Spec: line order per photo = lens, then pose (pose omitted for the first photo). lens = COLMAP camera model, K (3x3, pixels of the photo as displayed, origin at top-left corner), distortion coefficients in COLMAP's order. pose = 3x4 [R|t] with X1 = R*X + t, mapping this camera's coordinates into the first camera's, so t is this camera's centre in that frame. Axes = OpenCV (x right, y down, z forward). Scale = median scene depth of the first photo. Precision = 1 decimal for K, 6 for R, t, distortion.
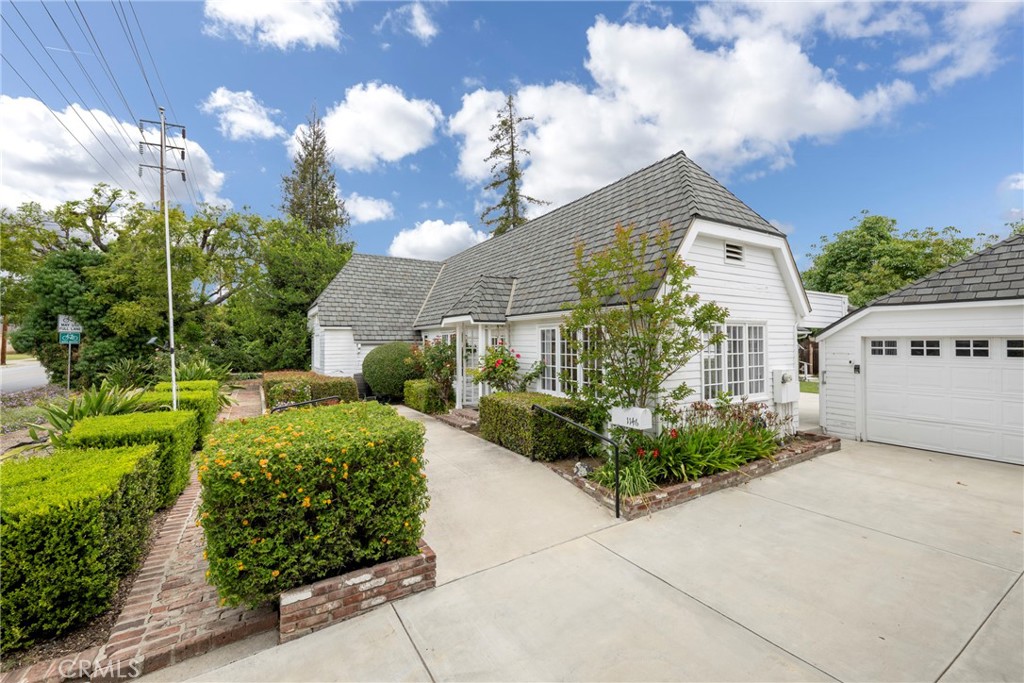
lens RADIAL K [[413.7, 0, 514.8], [0, 413.7, 339.2], [0, 0, 1]] dist [0.001690, 0.000233]
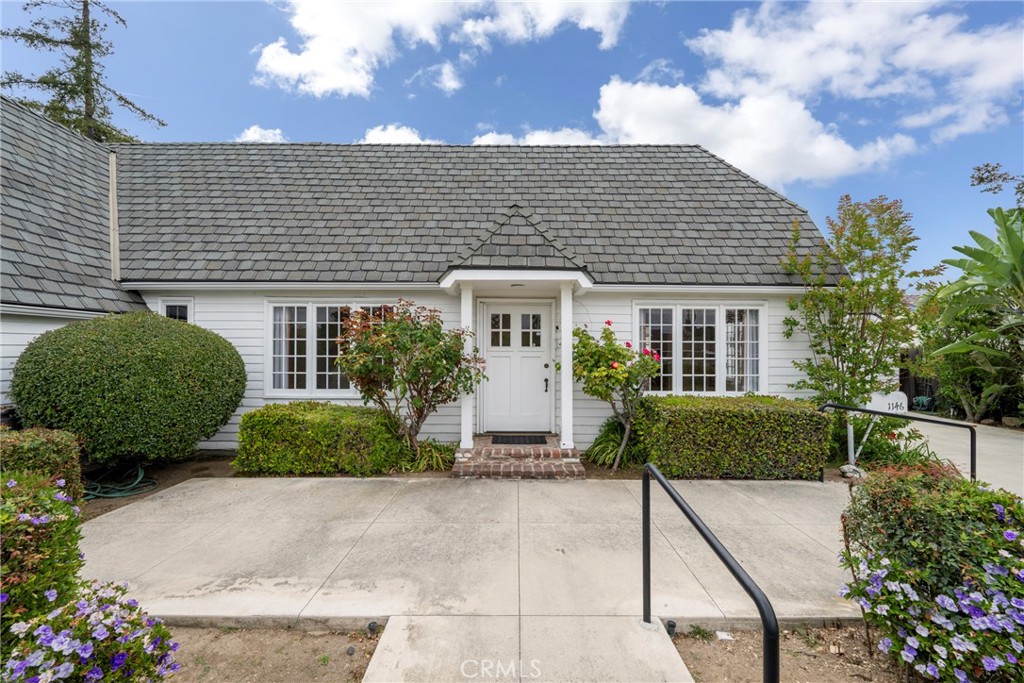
lens RADIAL K [[402.7, 0, 506.6], [0, 402.7, 347.5], [0, 0, 1]] dist [-0.000209, 0.000001]
pose [[0.525123, 0.009599, 0.850972, -0.359011], [-0.016342, 0.999866, -0.001194, 0.027361], [-0.850870, -0.013280, 0.525209, 0.458105]]
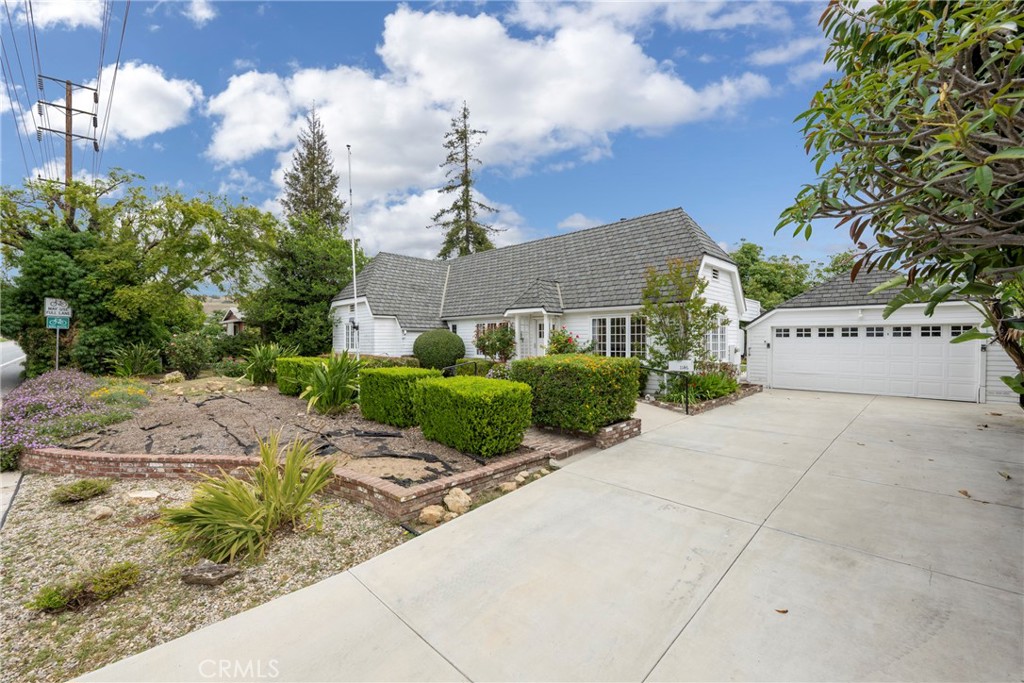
lens RADIAL K [[416.9, 0, 514.6], [0, 416.9, 345.1], [0, 0, 1]] dist [0.000154, 0.000254]
pose [[0.969857, 0.003937, 0.243642, -0.315427], [-0.008126, 0.999836, 0.016192, 0.027352], [-0.243538, -0.017684, 0.969730, -0.210392]]
